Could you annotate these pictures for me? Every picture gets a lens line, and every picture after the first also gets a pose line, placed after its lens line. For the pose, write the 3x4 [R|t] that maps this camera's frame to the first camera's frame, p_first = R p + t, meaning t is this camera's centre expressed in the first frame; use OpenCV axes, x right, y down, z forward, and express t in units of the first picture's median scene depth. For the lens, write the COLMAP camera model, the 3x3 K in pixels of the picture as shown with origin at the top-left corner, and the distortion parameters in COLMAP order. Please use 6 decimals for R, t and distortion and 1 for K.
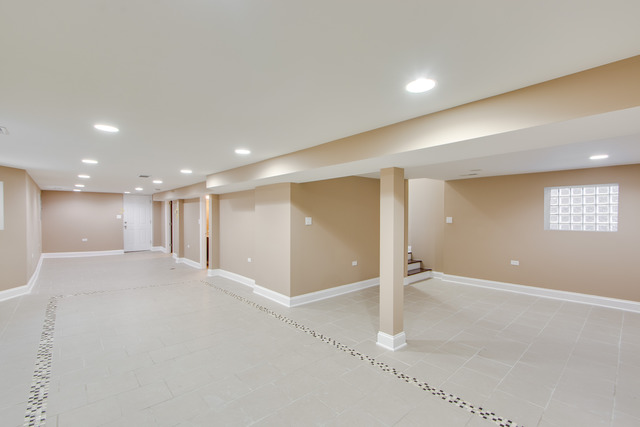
lens RADIAL K [[278.6, 0, 324.0], [0, 278.6, 217.2], [0, 0, 1]] dist [0.008904, -0.000586]
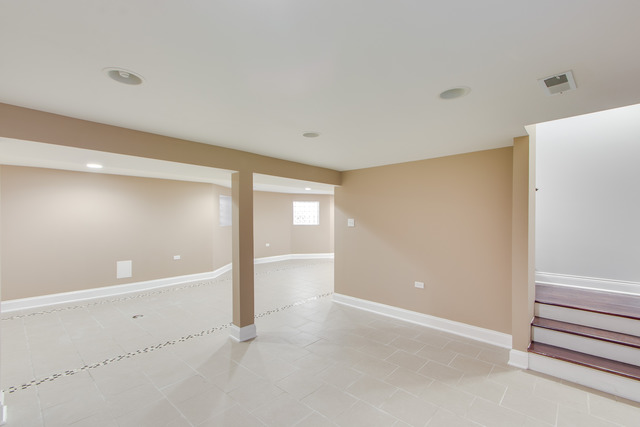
lens RADIAL K [[278.6, 0, 324.0], [0, 278.6, 217.2], [0, 0, 1]] dist [0.008904, -0.000586]
pose [[0.124594, 0.000751, -0.992207, 0.908139], [-0.009343, 0.999956, -0.000417, -0.001801], [0.992164, 0.009322, 0.124596, 0.791526]]
